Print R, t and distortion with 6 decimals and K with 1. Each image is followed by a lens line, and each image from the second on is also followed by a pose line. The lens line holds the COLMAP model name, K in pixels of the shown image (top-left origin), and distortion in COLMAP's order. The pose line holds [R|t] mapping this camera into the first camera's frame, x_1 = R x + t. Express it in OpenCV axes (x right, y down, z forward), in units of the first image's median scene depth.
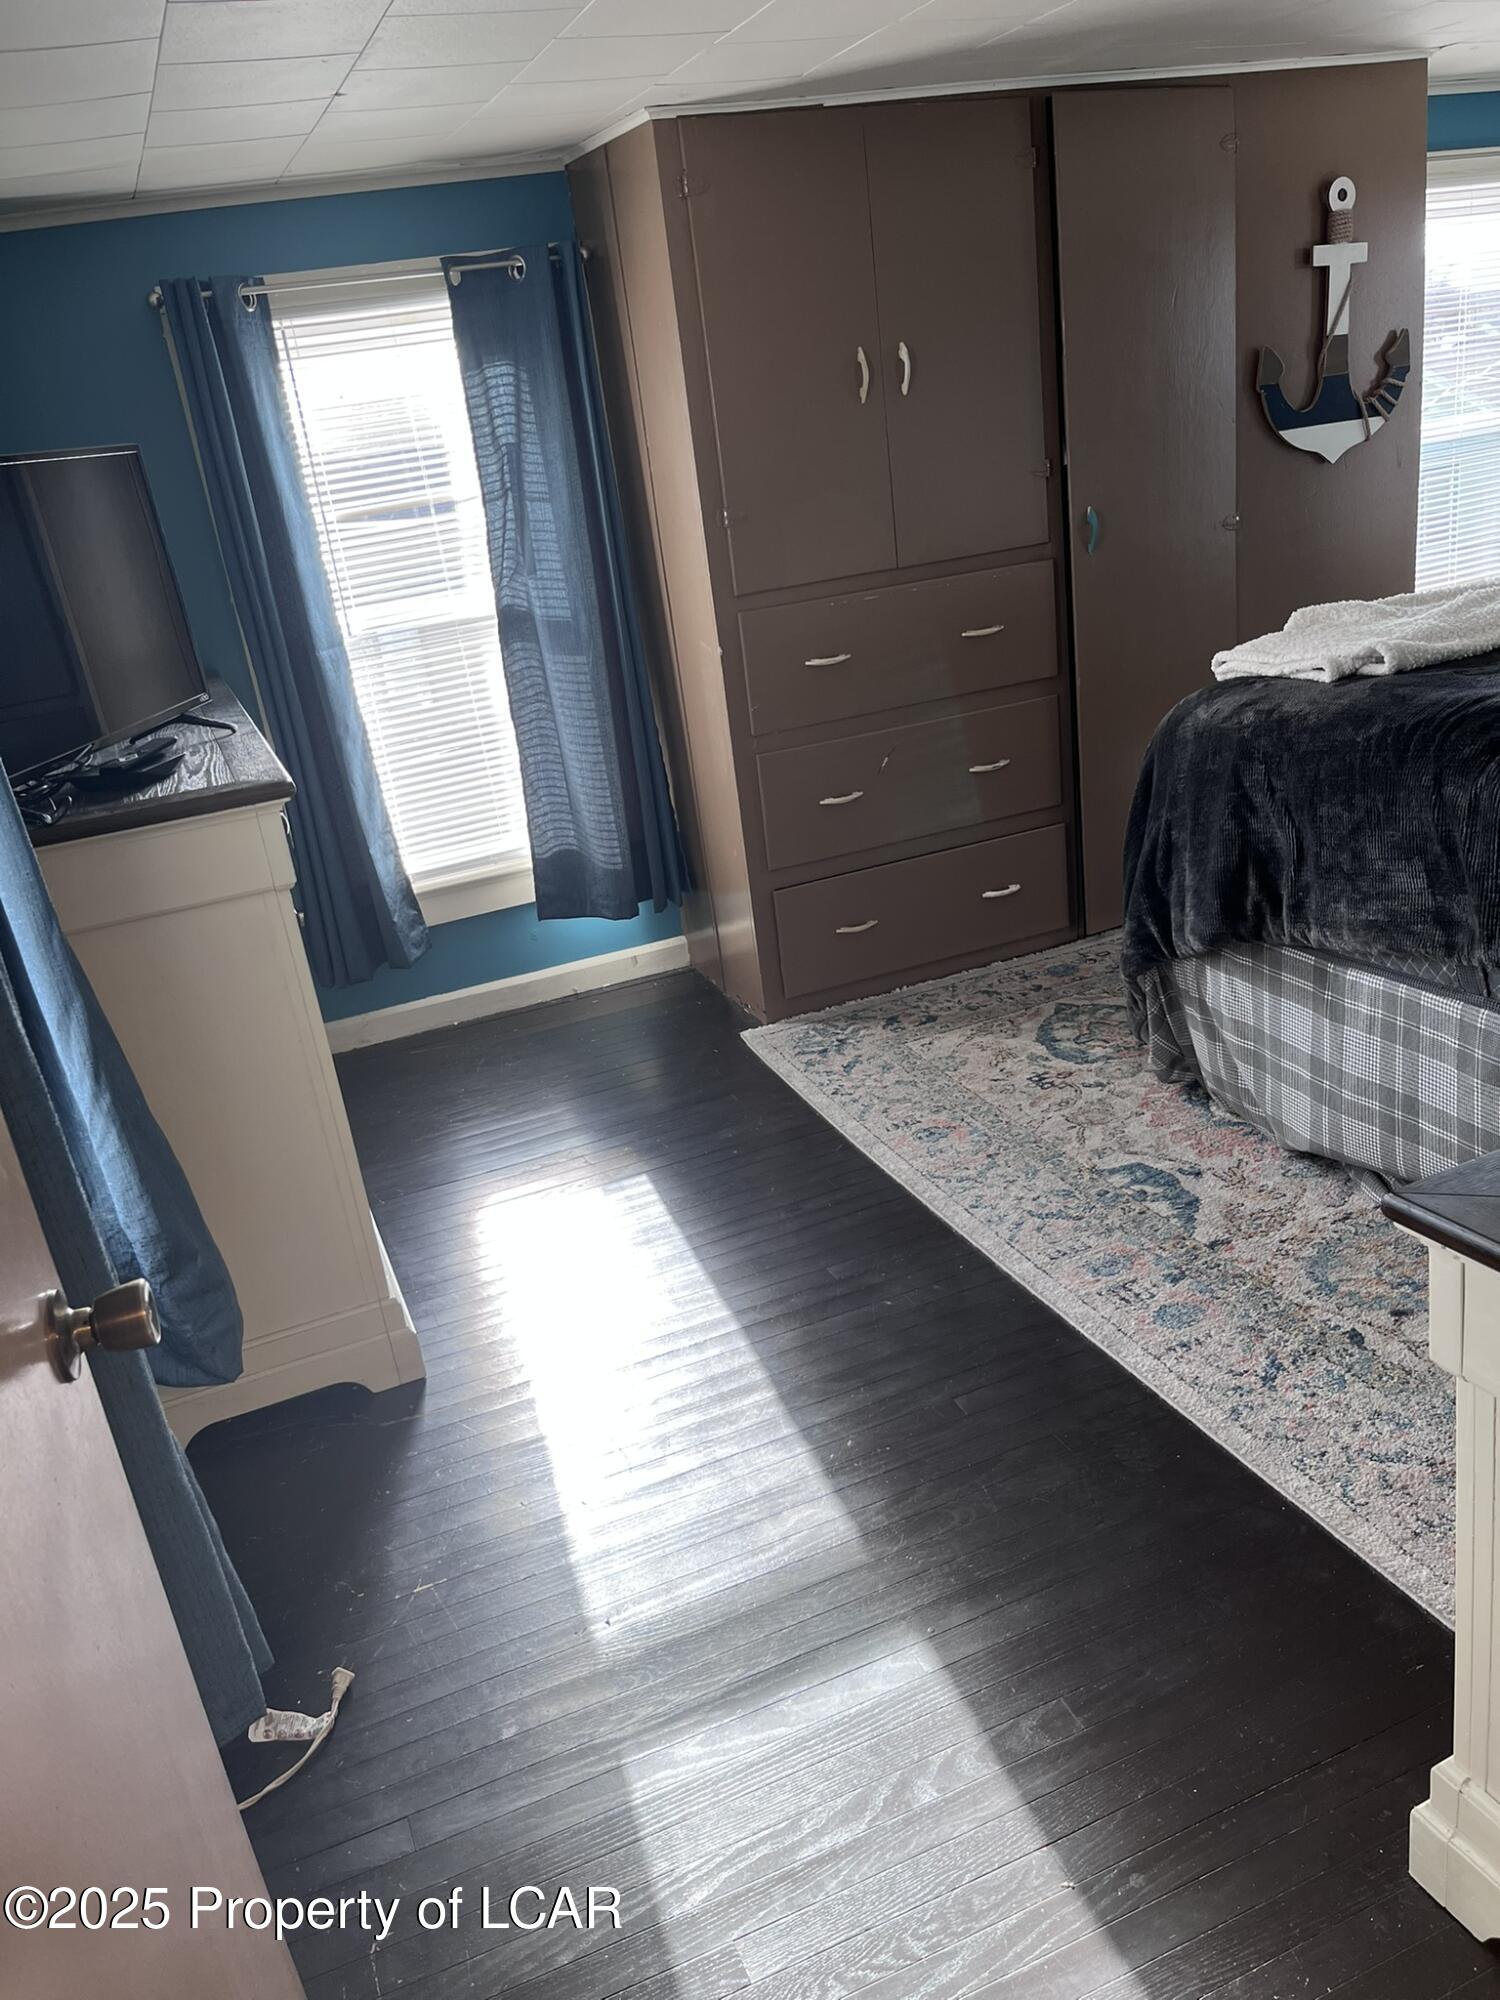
lens RADIAL K [[1523.0, 0, 729.3], [0, 1523.0, 1026.2], [0, 0, 1]] dist [0.049980, -0.073218]
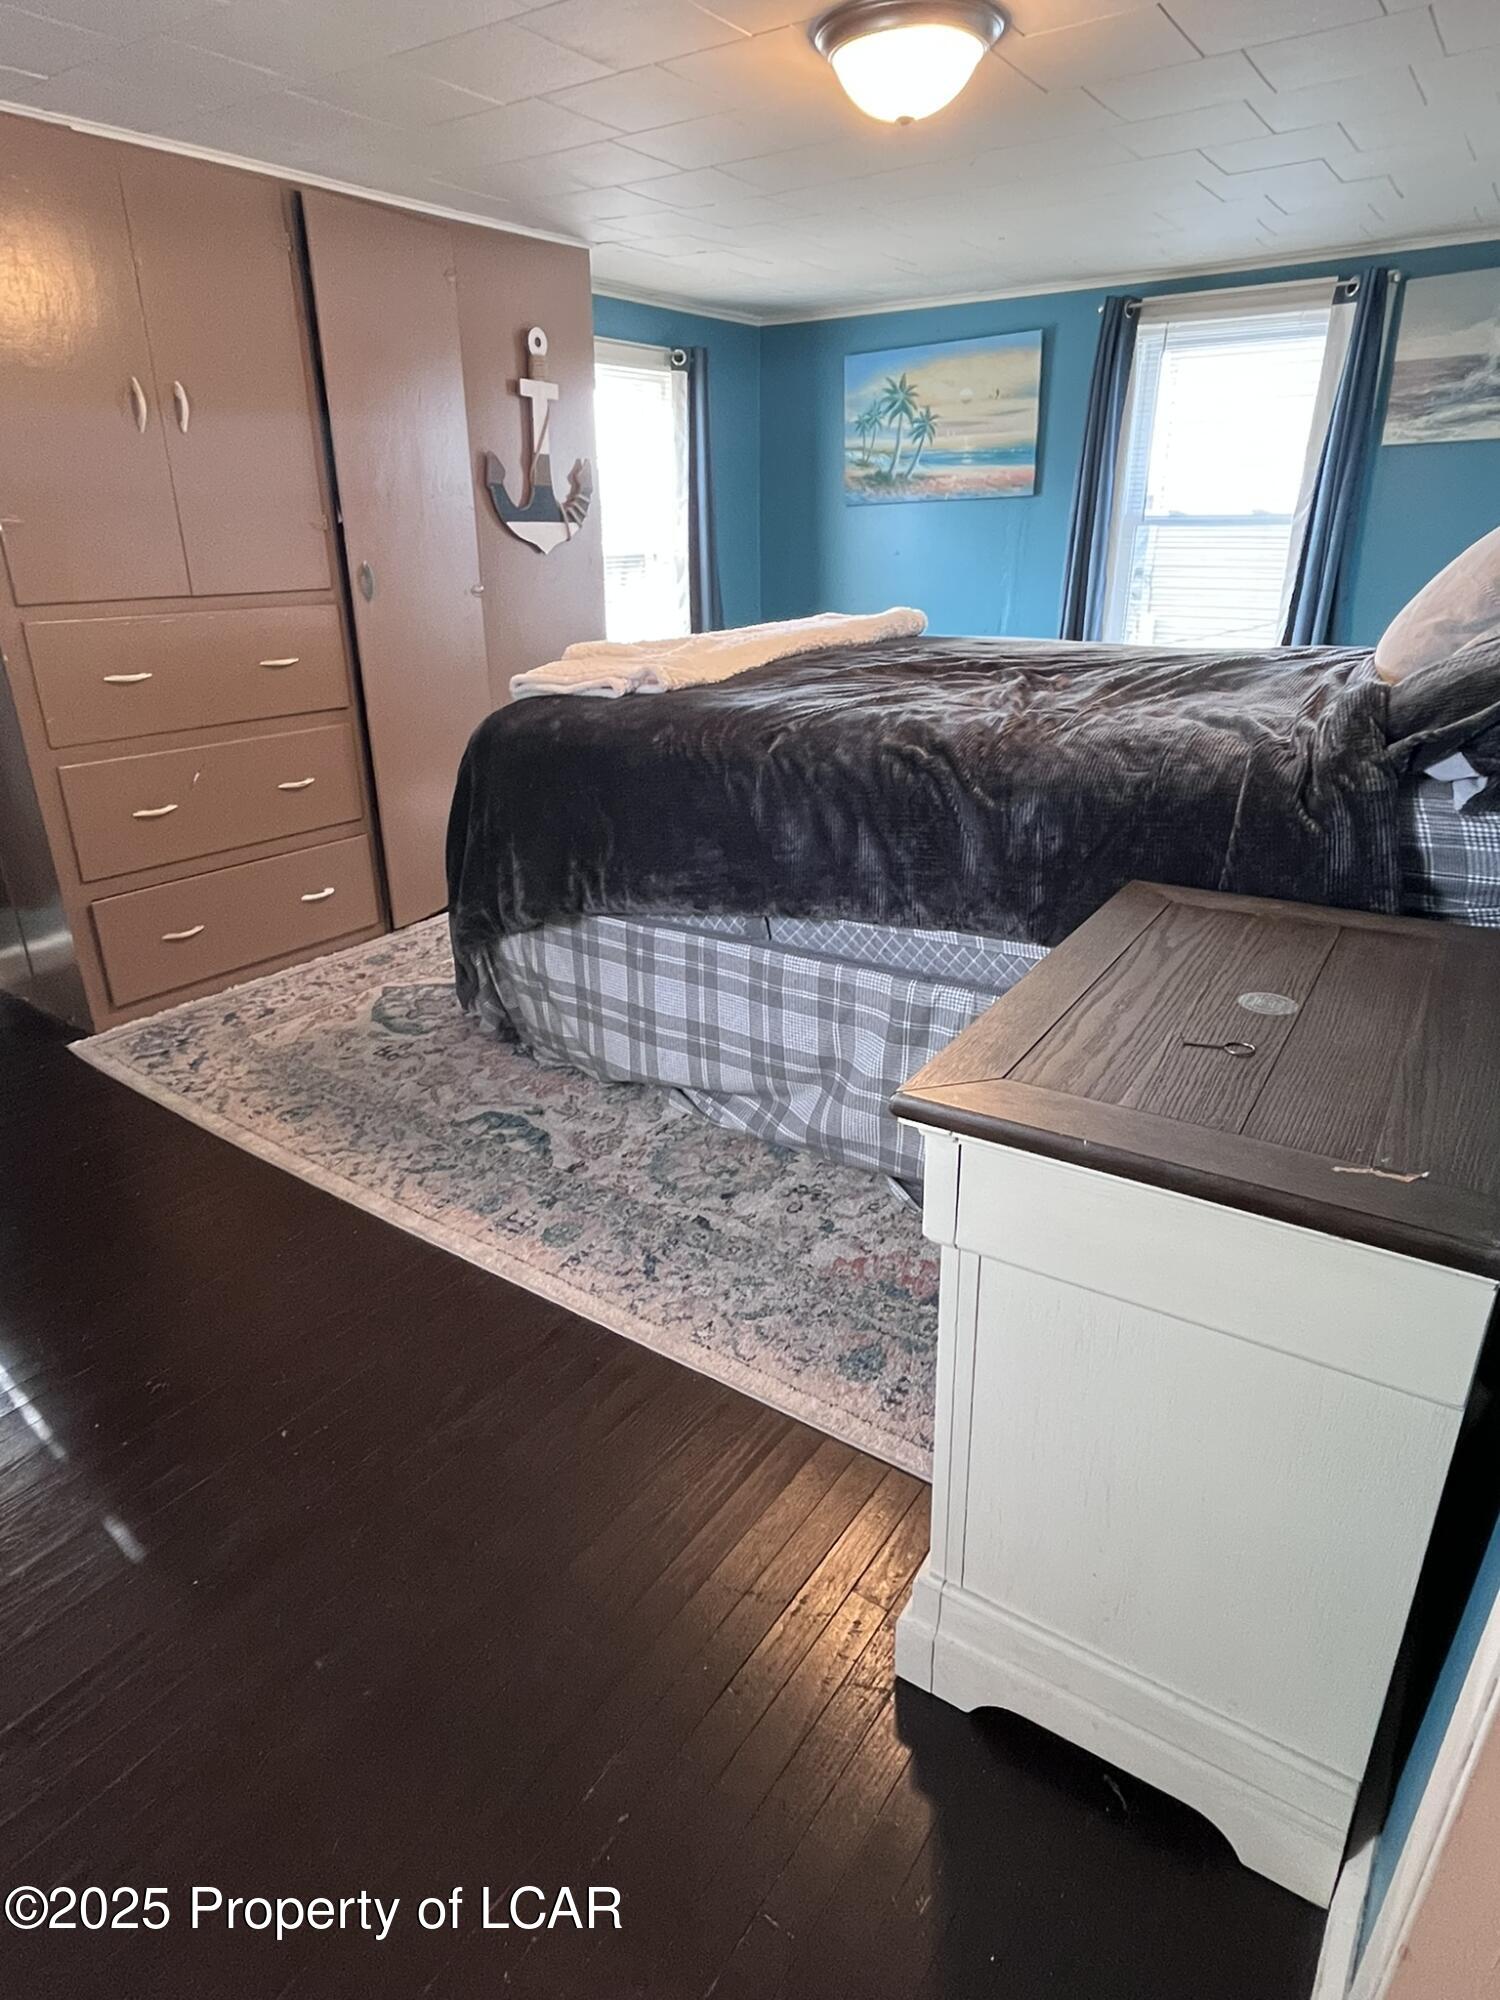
lens RADIAL K [[1129.3, 0, 737.9], [0, 1129.3, 997.3], [0, 0, 1]] dist [-0.004507, 0.003748]
pose [[0.829482, -0.094720, 0.550444, -0.037140], [0.103080, 0.994547, 0.015805, 0.007709], [-0.548940, 0.043630, 0.834722, 0.152568]]
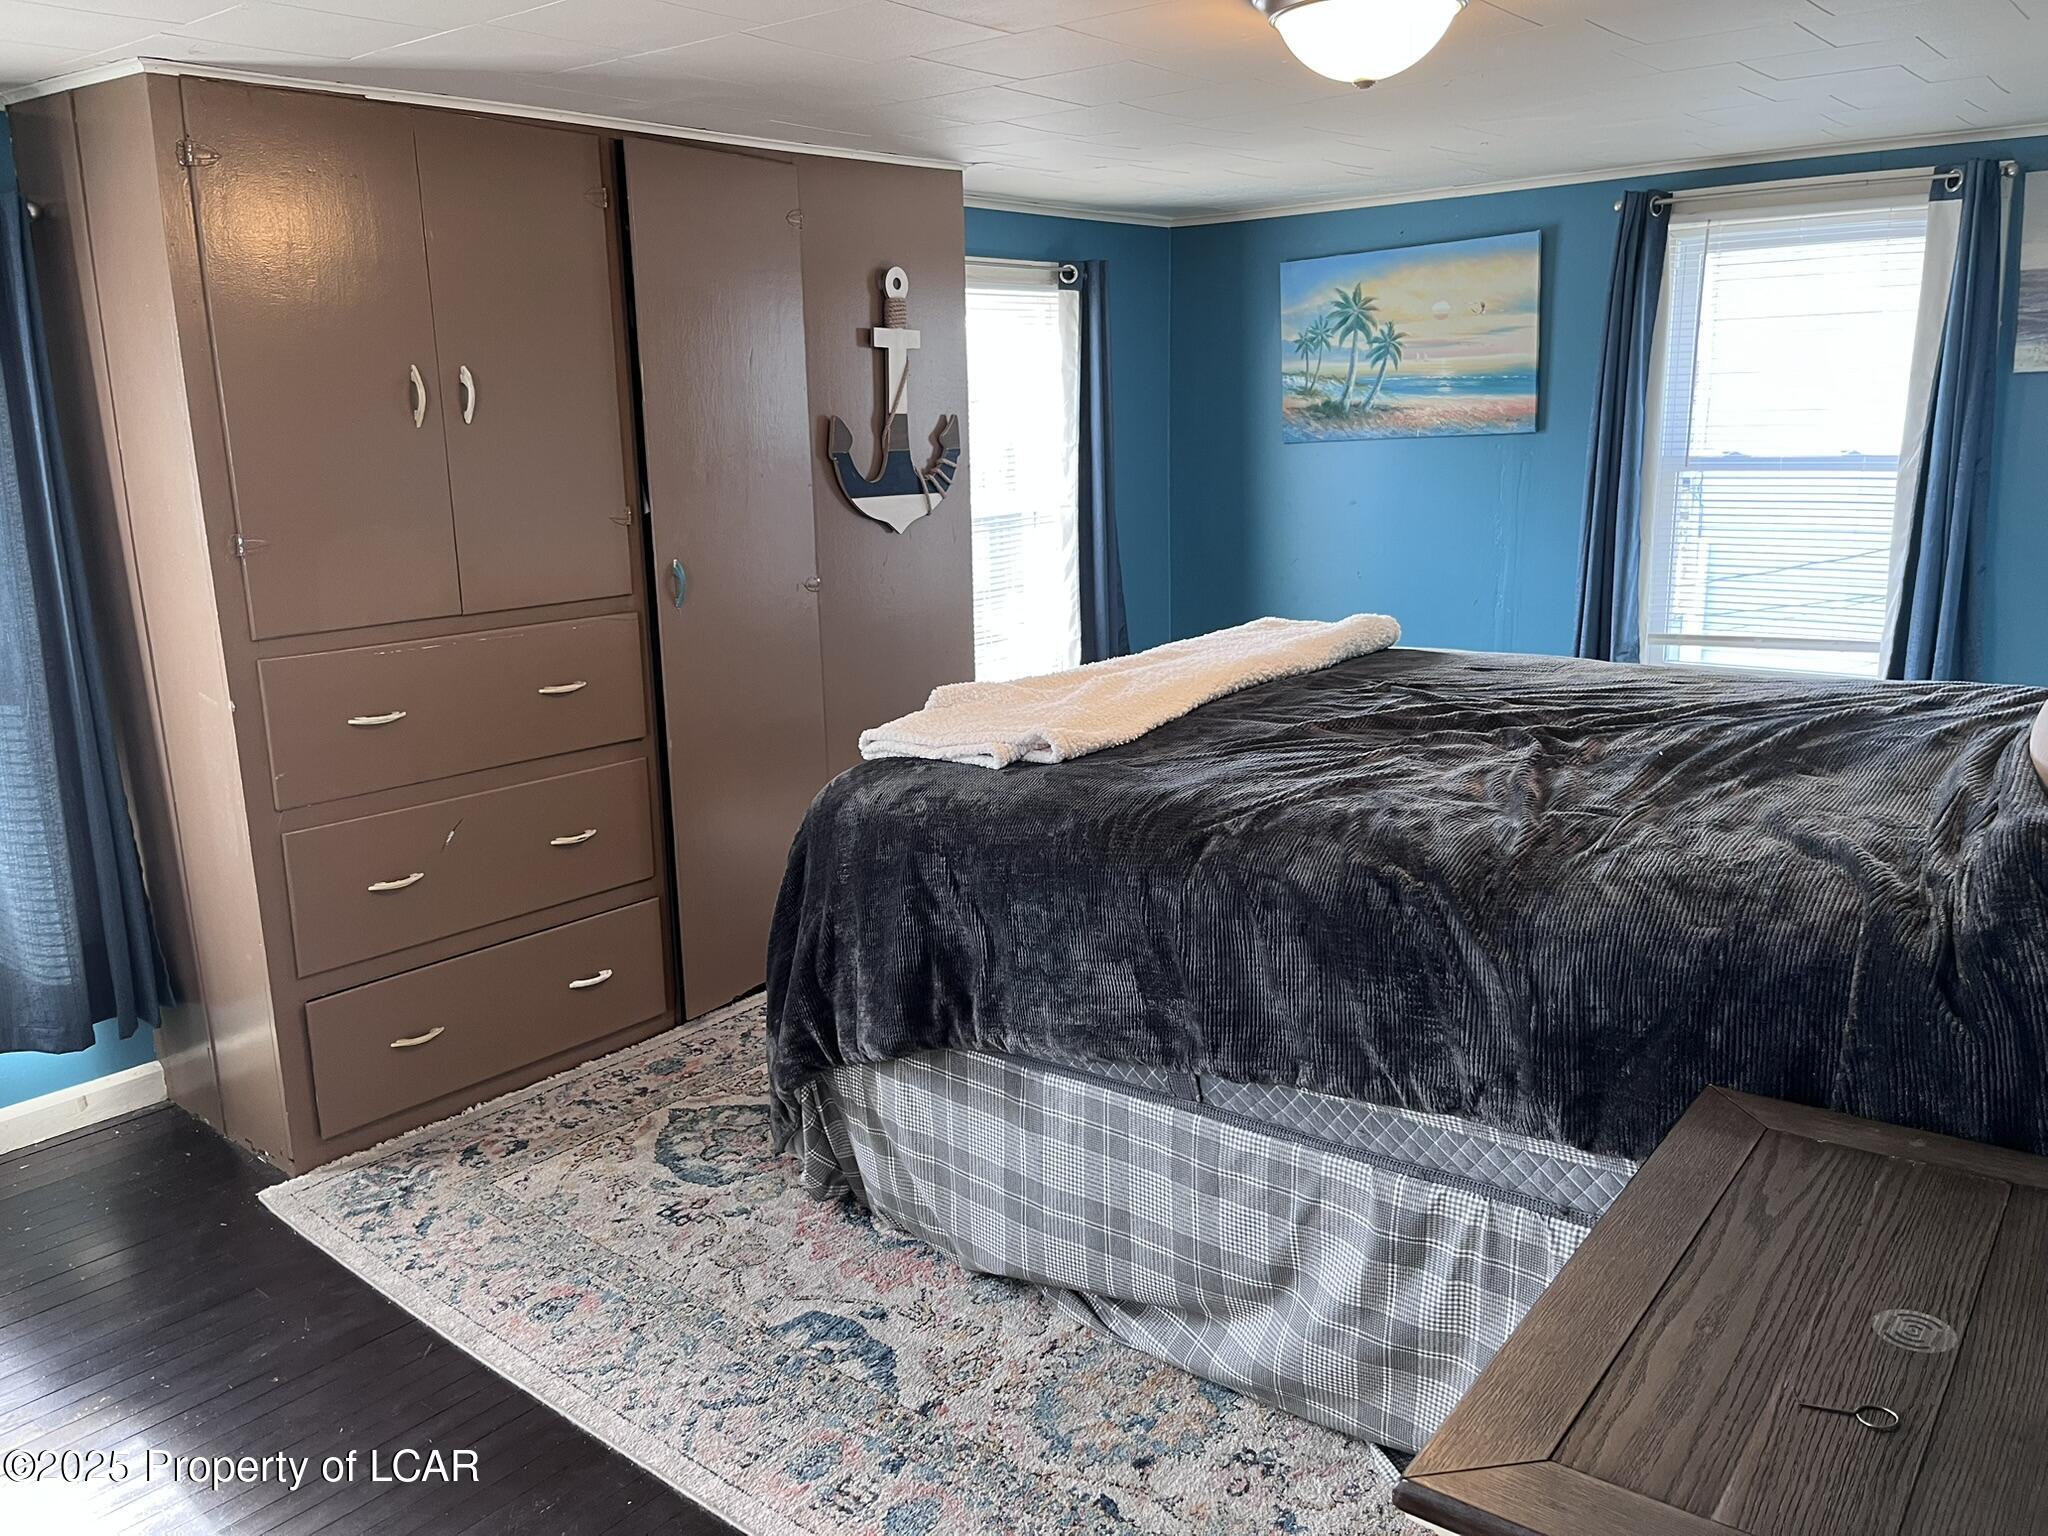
lens RADIAL K [[1559.5, 0, 1008.5], [0, 1559.5, 771.8], [0, 0, 1]] dist [0.049980, -0.073218]
pose [[0.870073, -0.003713, 0.492909, -0.060136], [0.089587, 0.984509, -0.150721, -0.057793], [-0.484714, 0.175296, 0.856927, 0.127852]]
